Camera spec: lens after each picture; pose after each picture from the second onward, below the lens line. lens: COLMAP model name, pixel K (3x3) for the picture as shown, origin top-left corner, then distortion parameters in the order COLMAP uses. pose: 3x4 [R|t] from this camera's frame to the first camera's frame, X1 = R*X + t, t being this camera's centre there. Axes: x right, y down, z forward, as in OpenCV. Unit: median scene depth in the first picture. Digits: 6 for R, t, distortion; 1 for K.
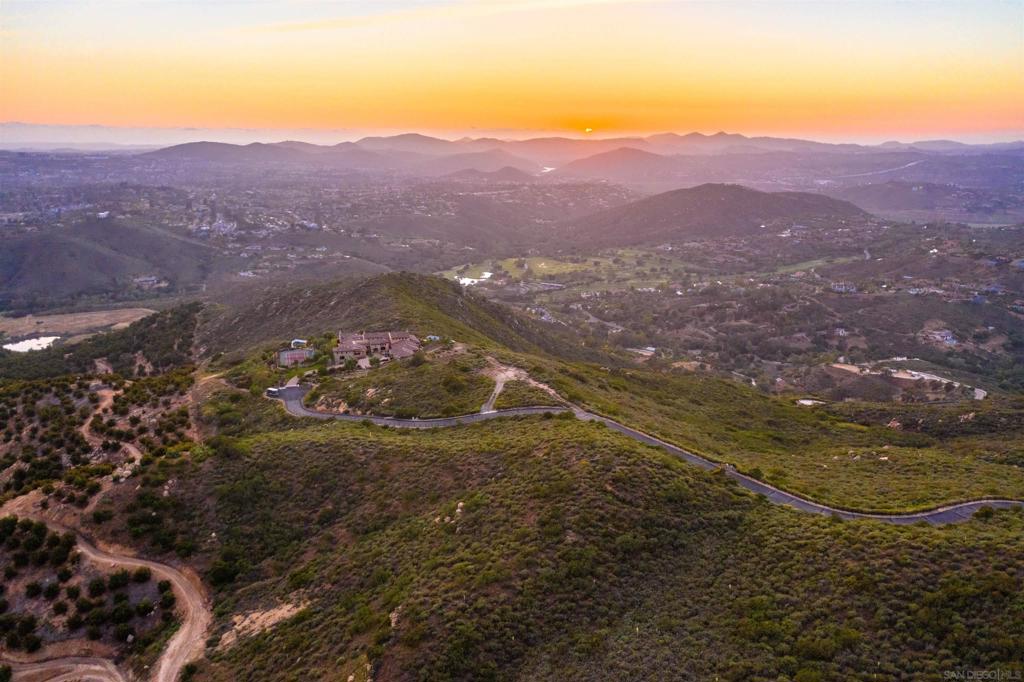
lens RADIAL K [[841.8, 0, 495.2], [0, 841.8, 341.0], [0, 0, 1]] dist [0.012662, 0.007496]
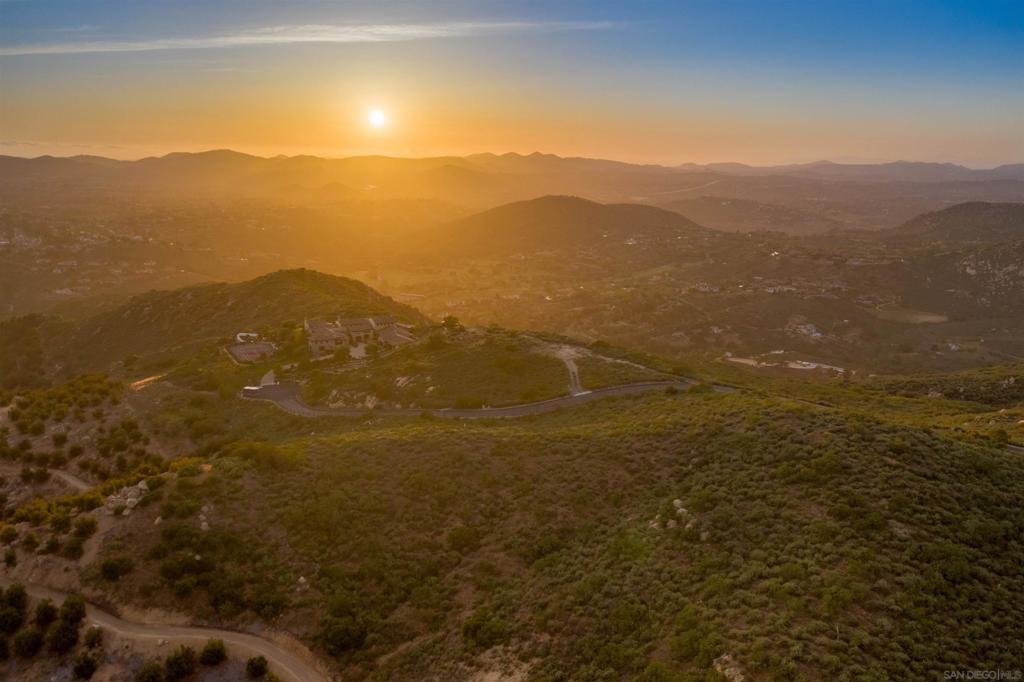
lens RADIAL K [[841.8, 0, 495.2], [0, 841.8, 341.0], [0, 0, 1]] dist [0.012662, 0.007496]
pose [[0.975727, -0.036899, 0.215861, -0.205017], [0.042422, 0.998879, -0.021006, 0.038749], [-0.214844, 0.029653, 0.976198, 0.195818]]
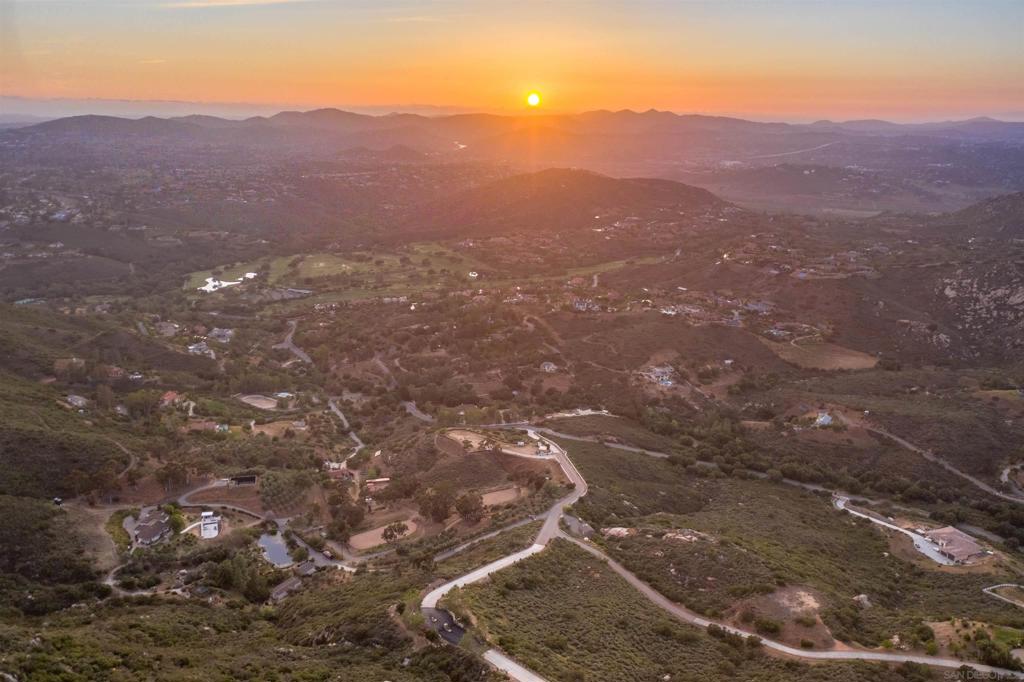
lens RADIAL K [[823.8, 0, 512.0], [0, 823.8, 341.0], [0, 0, 1]] dist [-0.000030, 0.005026]
pose [[0.998889, -0.004603, 0.046907, 1.008981], [0.002990, 0.999403, 0.034418, -0.186221], [-0.047037, -0.034239, 0.998306, 0.659818]]
